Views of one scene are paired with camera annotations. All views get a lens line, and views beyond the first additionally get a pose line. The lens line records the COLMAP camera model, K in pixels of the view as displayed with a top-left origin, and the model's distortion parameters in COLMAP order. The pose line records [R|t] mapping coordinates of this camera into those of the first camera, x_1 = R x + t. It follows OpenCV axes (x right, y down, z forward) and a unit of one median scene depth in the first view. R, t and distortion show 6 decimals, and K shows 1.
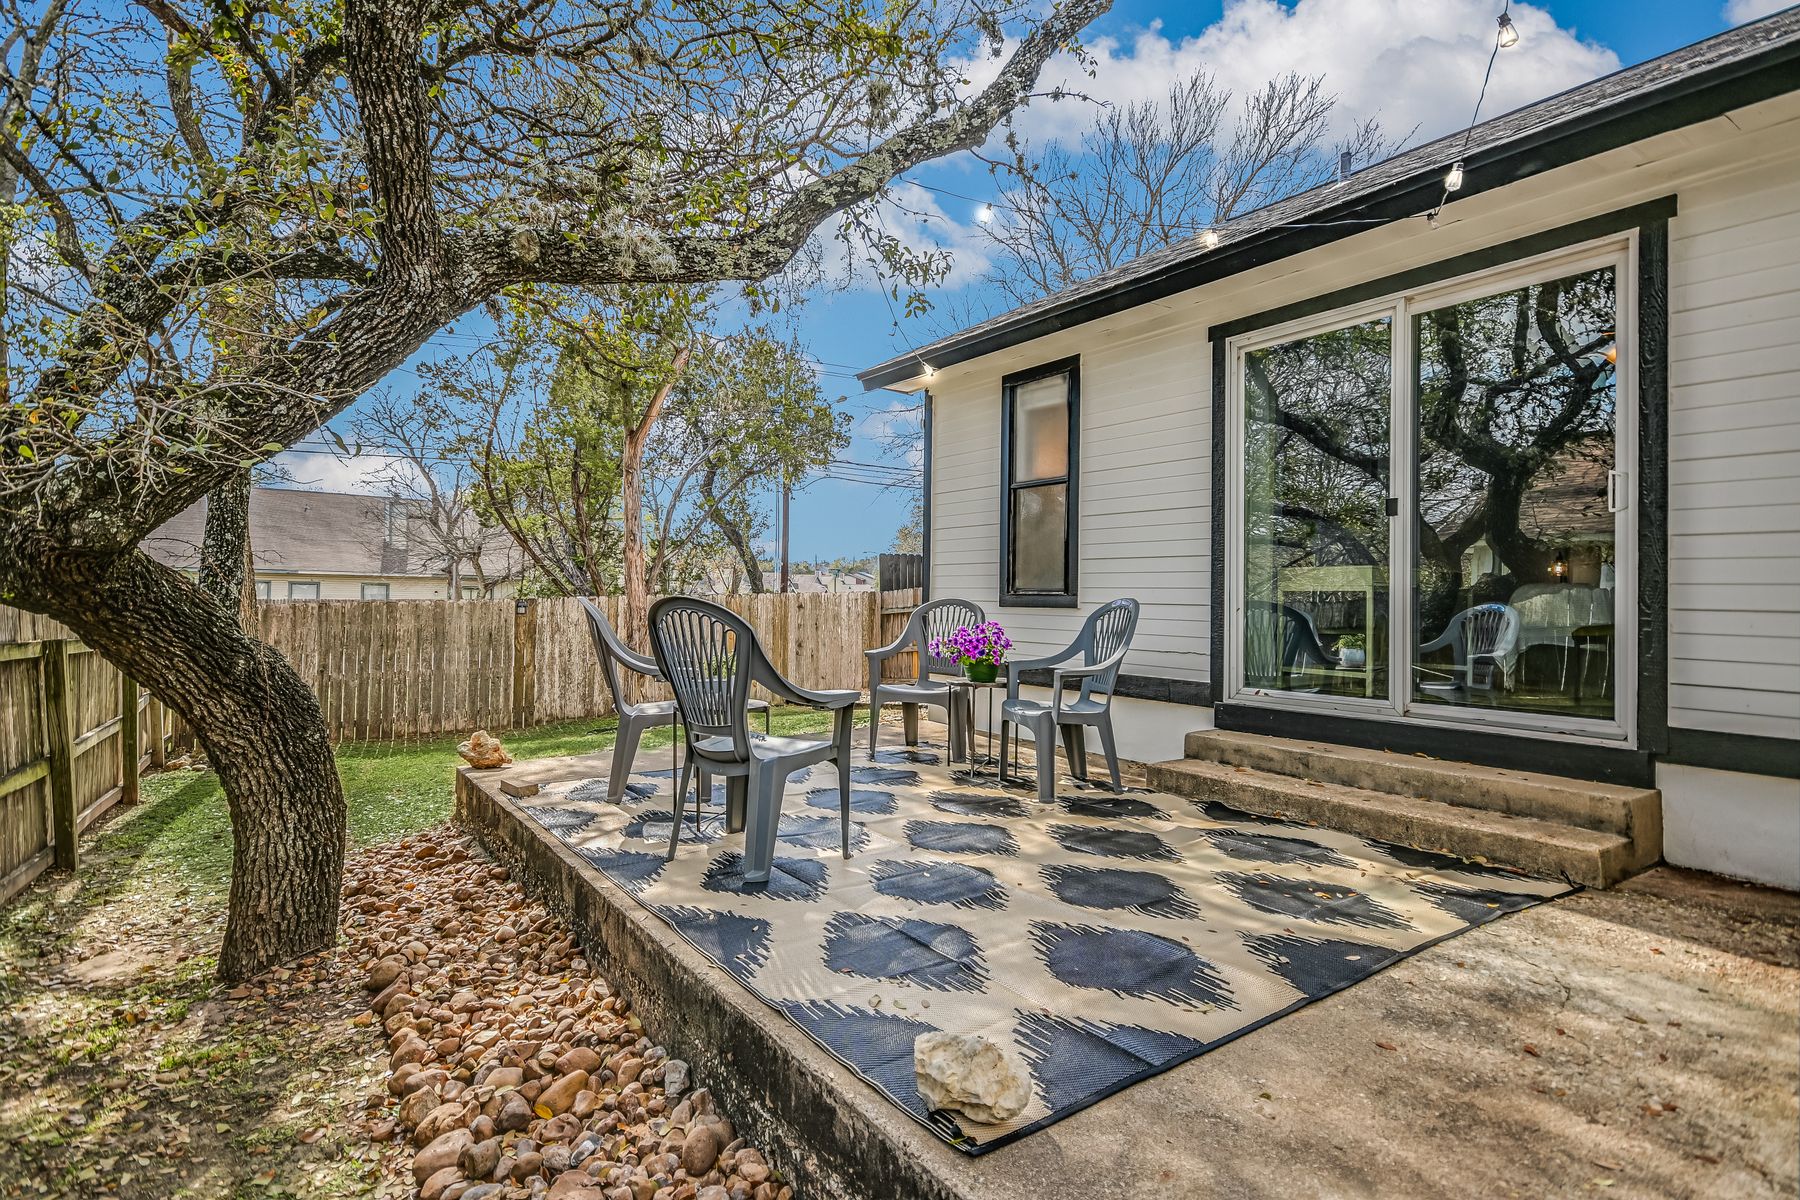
lens RADIAL K [[960.6, 0, 906.4], [0, 960.6, 591.7], [0, 0, 1]] dist [0.014553, 0.000194]
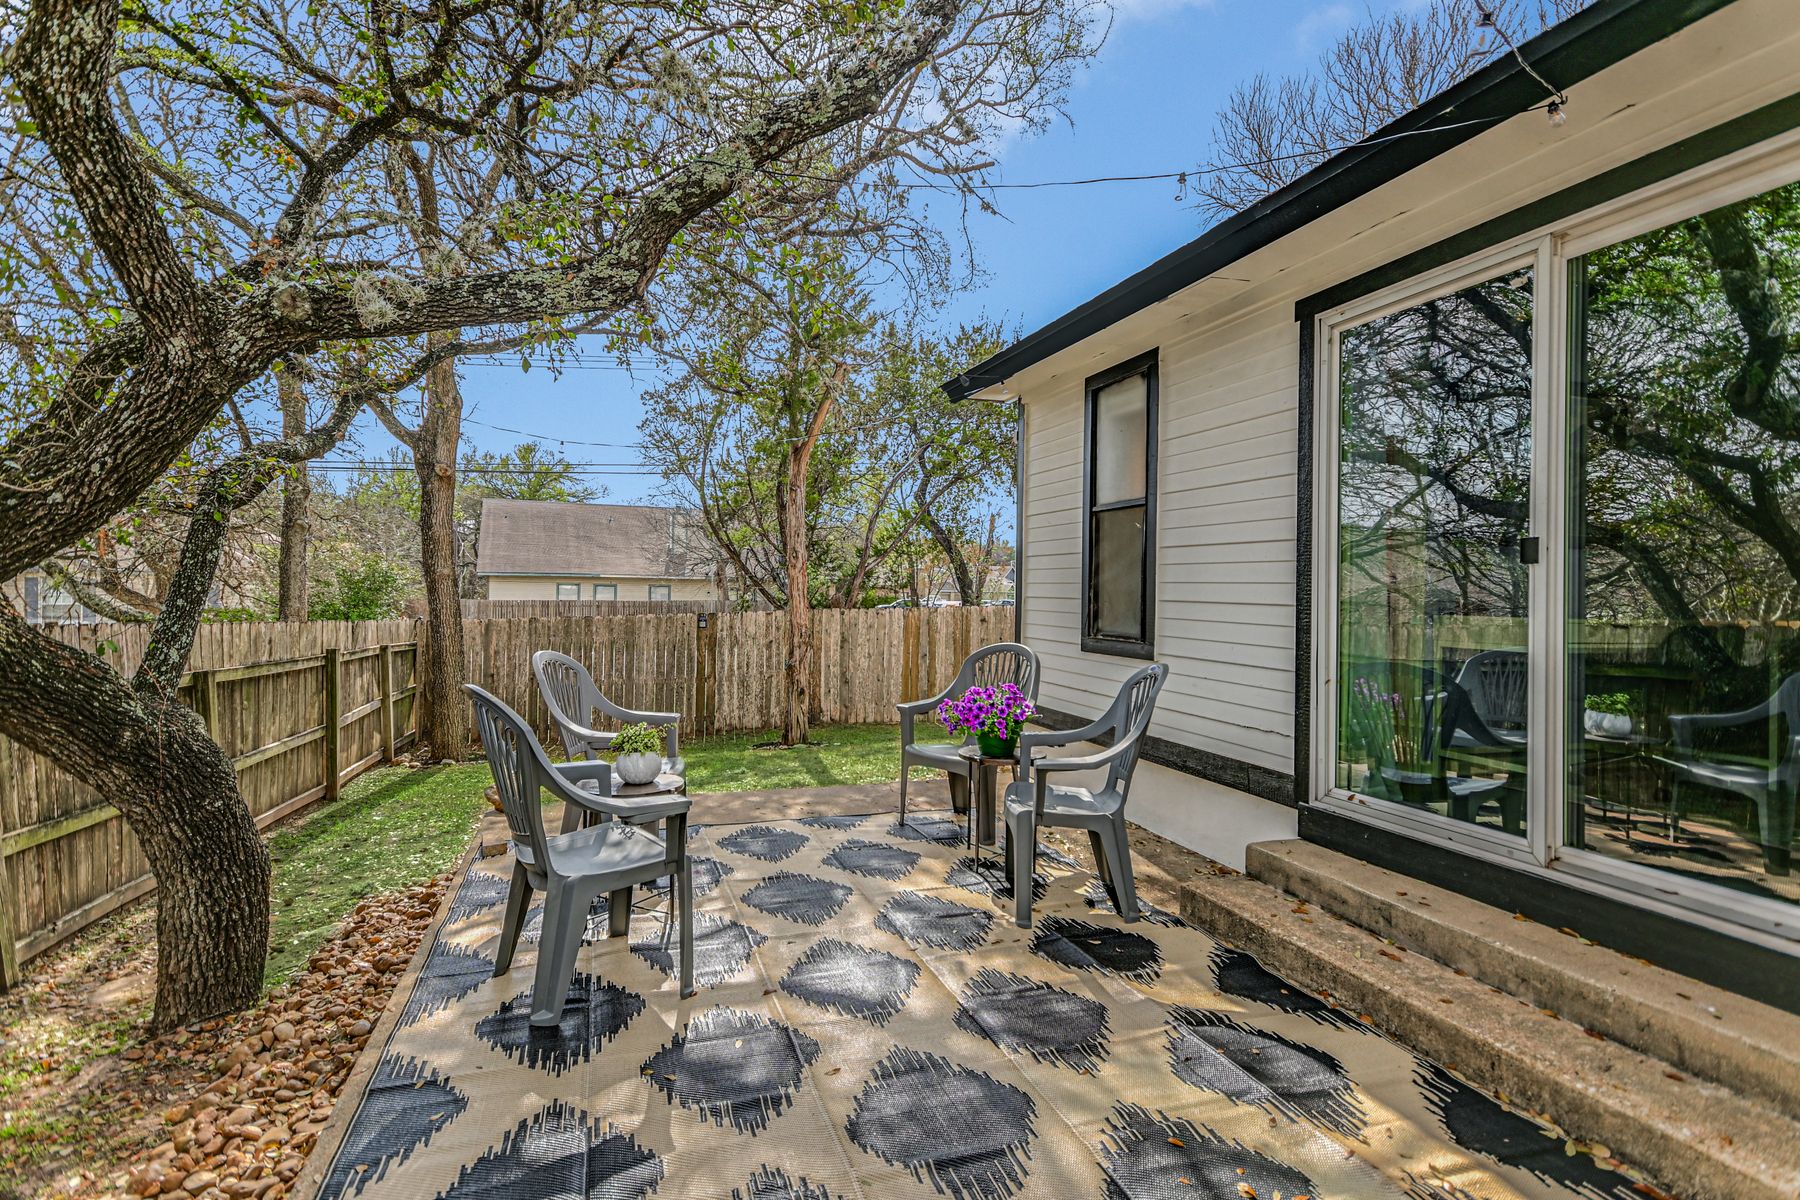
lens RADIAL K [[942.3, 0, 865.4], [0, 942.3, 587.8], [0, 0, 1]] dist [0.029094, -0.018760]
pose [[0.944500, 0.001164, -0.328508, 0.254158], [-0.000164, 0.999995, 0.003074, -0.056775], [0.328510, -0.002850, 0.944496, 0.201230]]
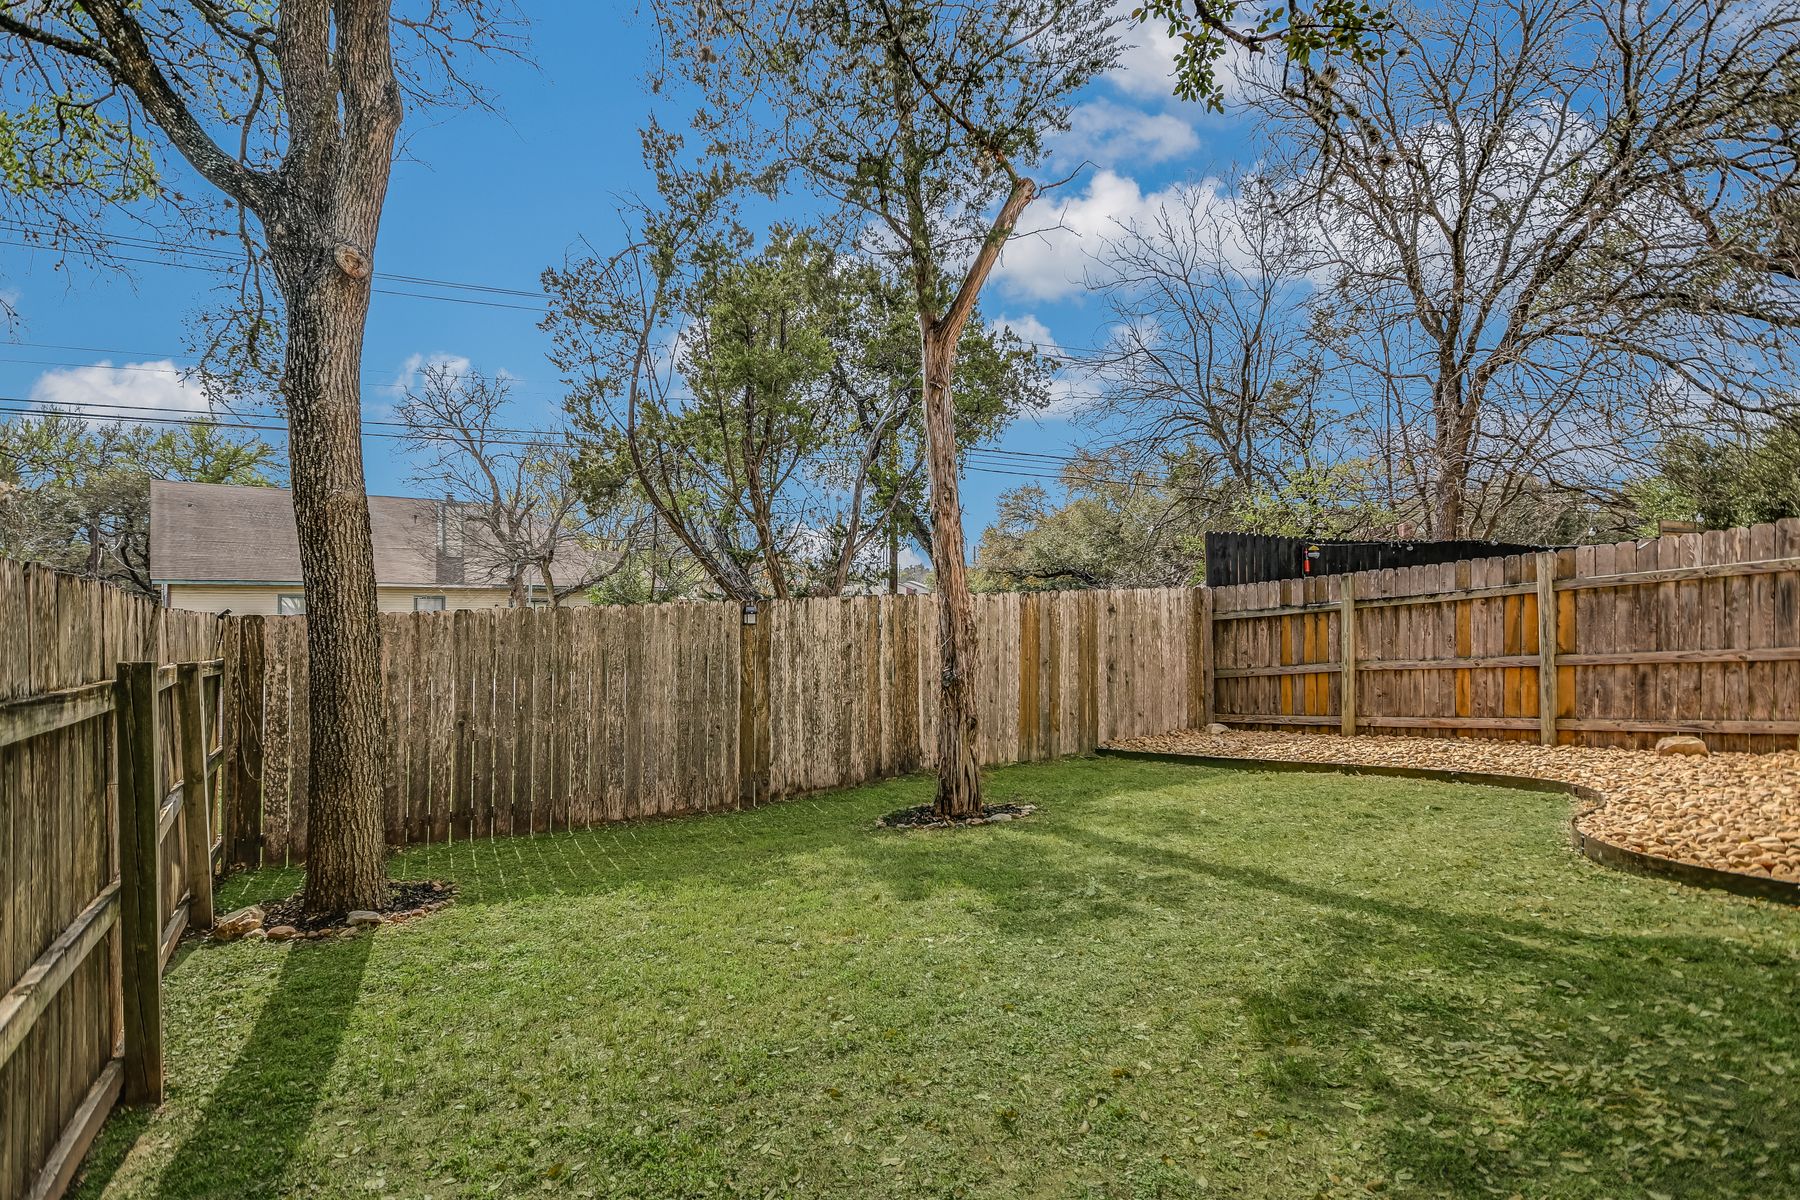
lens RADIAL K [[968.5, 0, 873.0], [0, 968.5, 613.1], [0, 0, 1]] dist [0.014676, 0.000082]
pose [[0.998844, -0.013279, -0.046206, -0.691825], [0.013715, 0.999864, 0.009120, 0.025341], [0.046079, -0.009743, 0.998890, 0.887119]]
